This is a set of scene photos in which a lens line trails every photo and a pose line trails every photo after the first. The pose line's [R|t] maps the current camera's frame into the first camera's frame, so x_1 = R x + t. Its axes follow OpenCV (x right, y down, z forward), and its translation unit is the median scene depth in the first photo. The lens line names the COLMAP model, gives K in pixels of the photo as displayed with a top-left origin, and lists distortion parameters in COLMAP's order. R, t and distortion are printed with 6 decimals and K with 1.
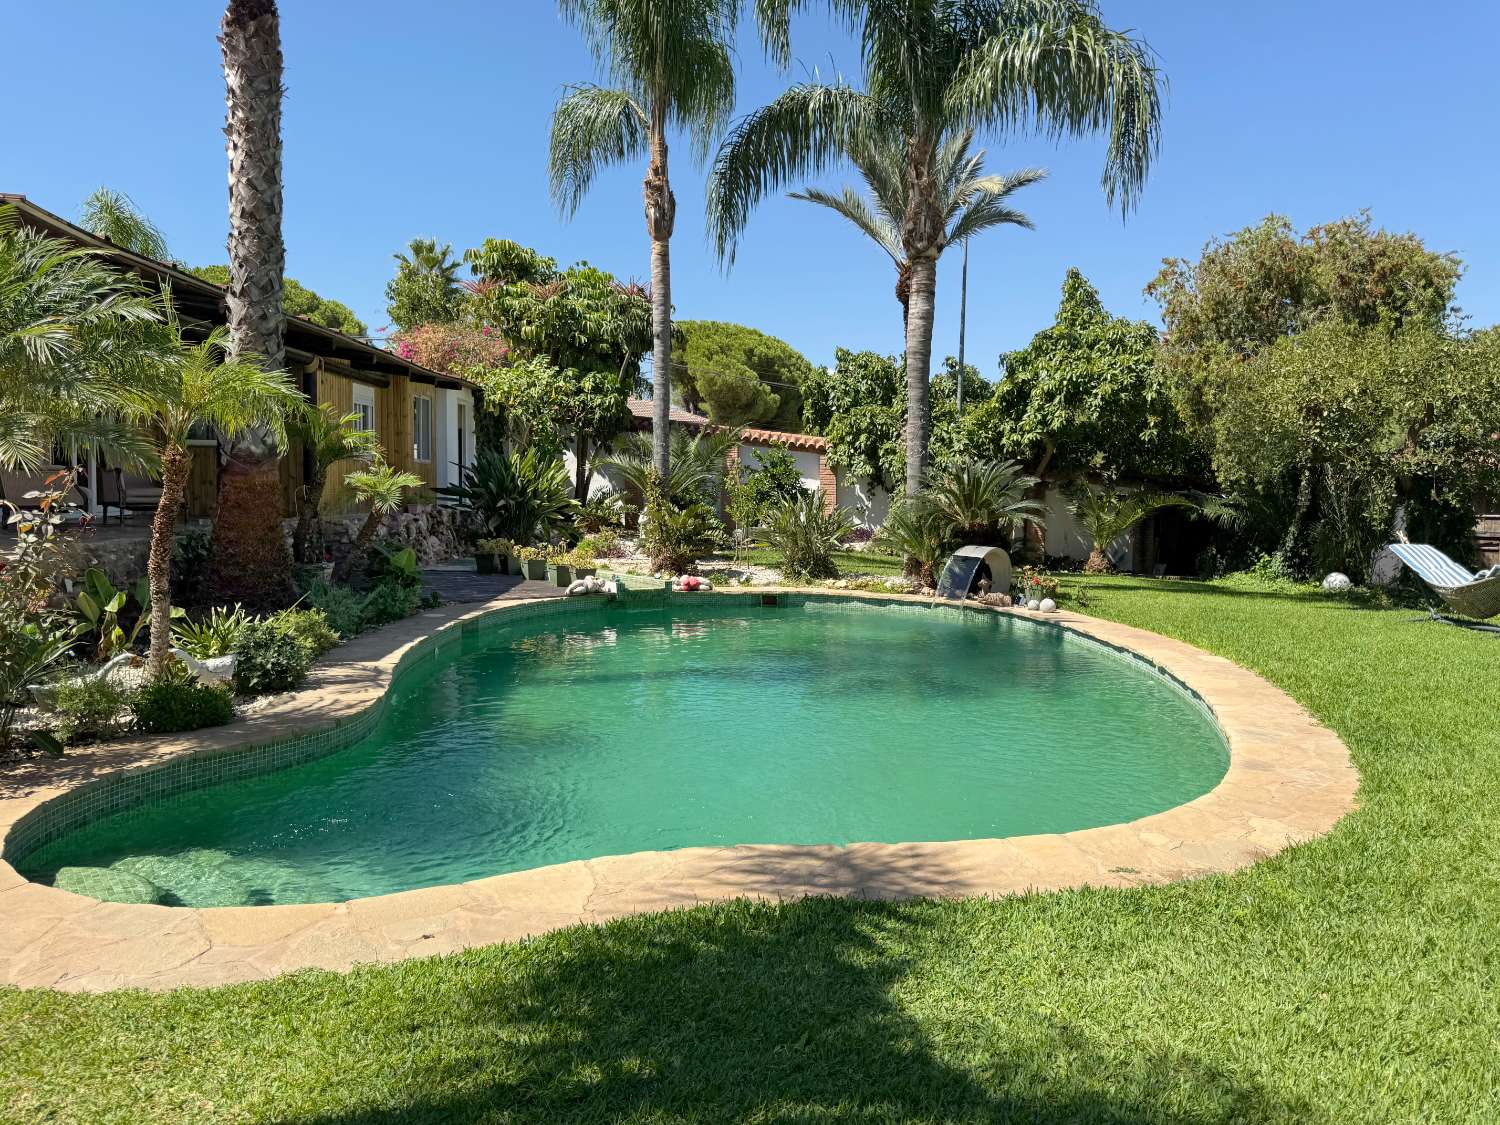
lens RADIAL K [[1051.8, 0, 761.1], [0, 1051.8, 537.7], [0, 0, 1]] dist [0.083704, -0.192661]
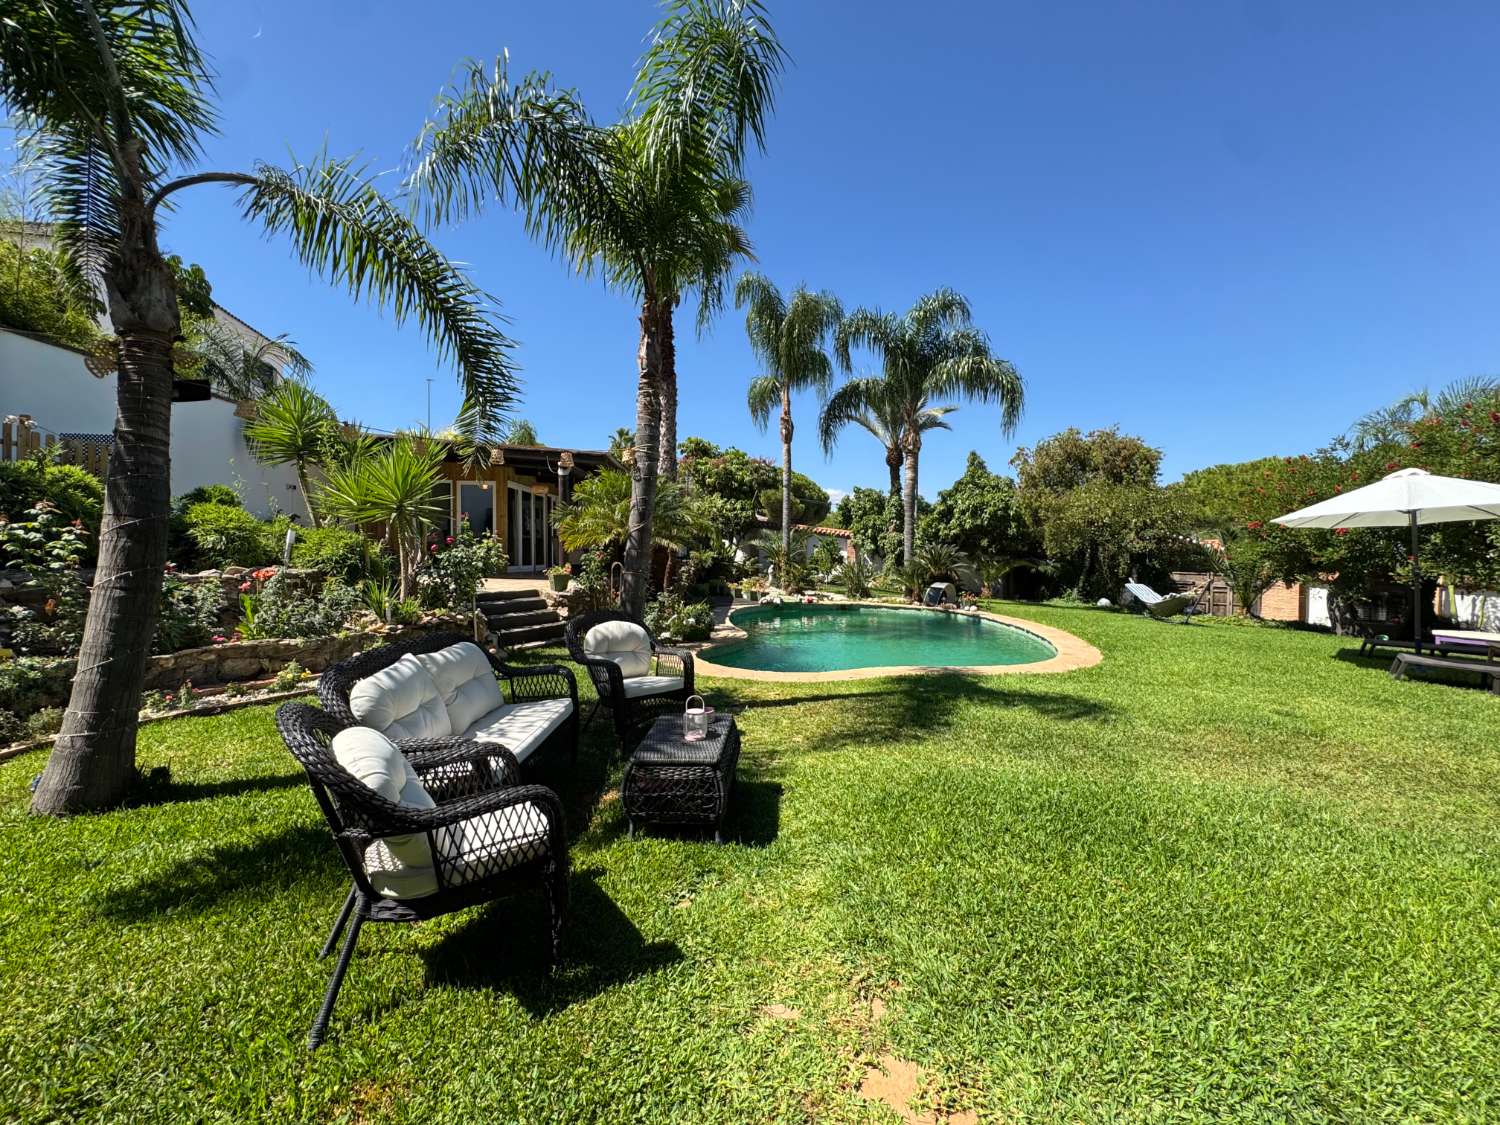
lens RADIAL K [[605.2, 0, 750.0], [0, 605.2, 562.5], [0, 0, 1]] dist [-0.001820, -0.000150]
pose [[0.999014, 0.003865, -0.044228, -0.109634], [-0.005284, 0.999474, -0.031998, 0.005268], [0.044081, 0.032200, 0.998509, -0.240519]]
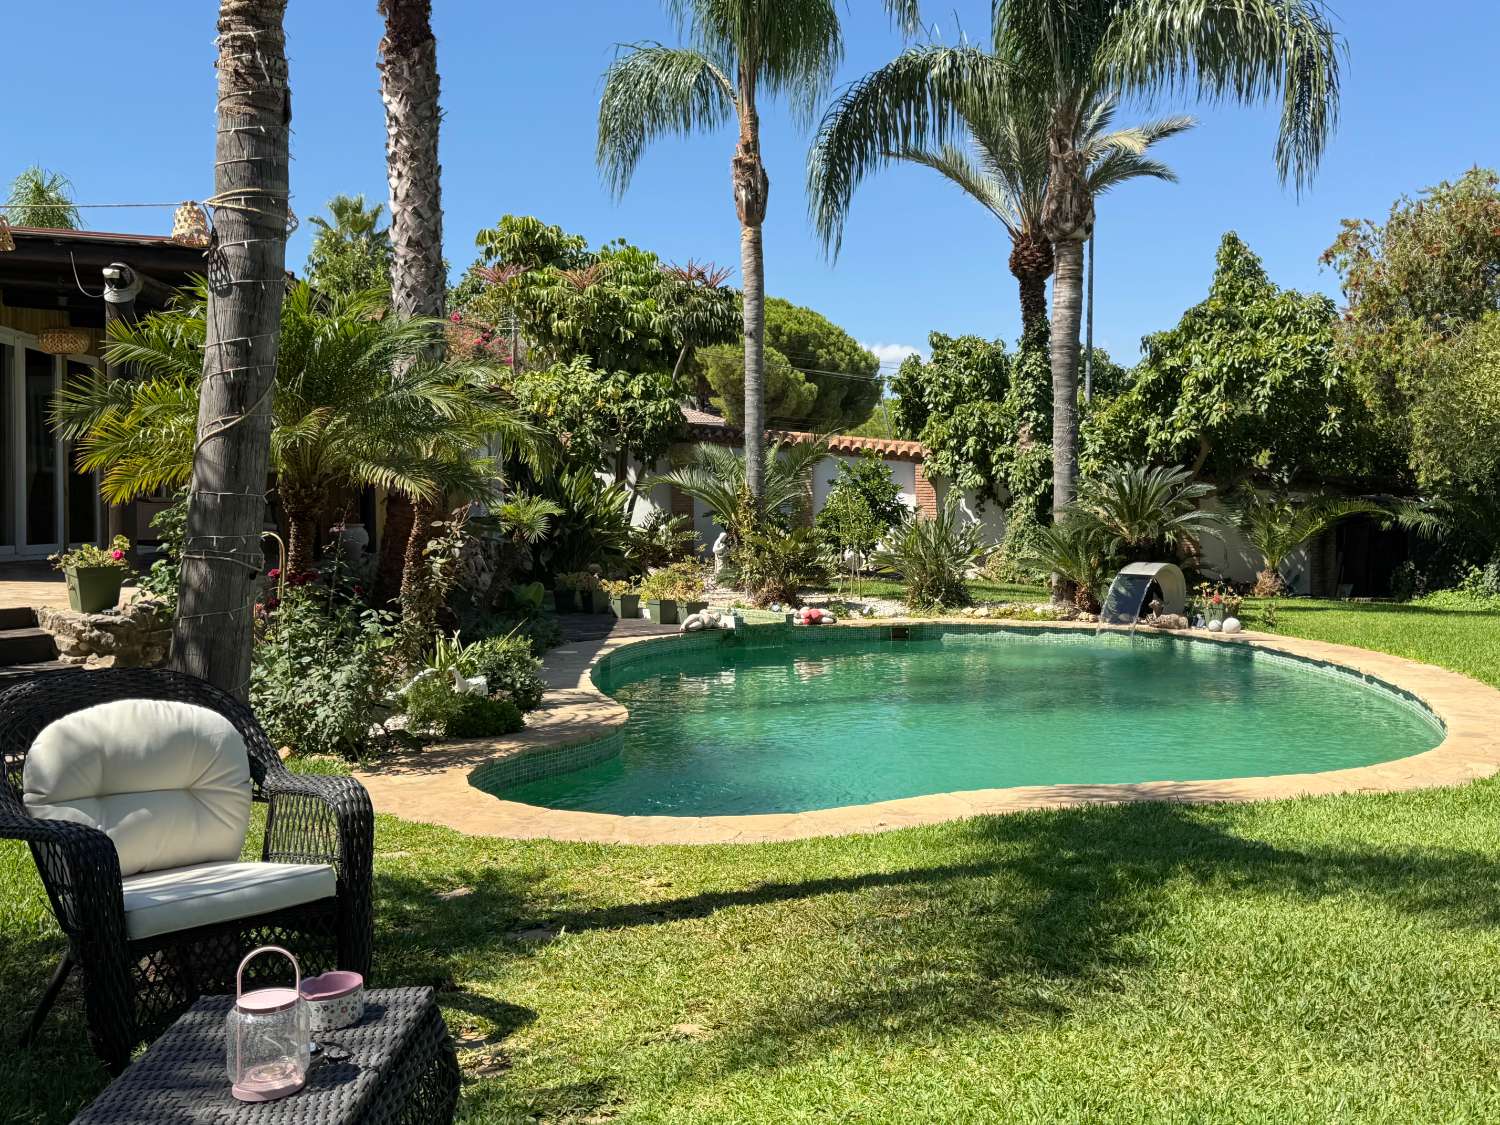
lens RADIAL K [[1466.9, 0, 710.0], [0, 1466.9, 563.1], [0, 0, 1]] dist [0.095343, -0.134664]
pose [[0.999025, -0.028567, -0.033657, -0.088650], [0.028237, 0.999549, -0.010241, 0.007409], [0.033935, 0.009281, 0.999381, -0.192526]]
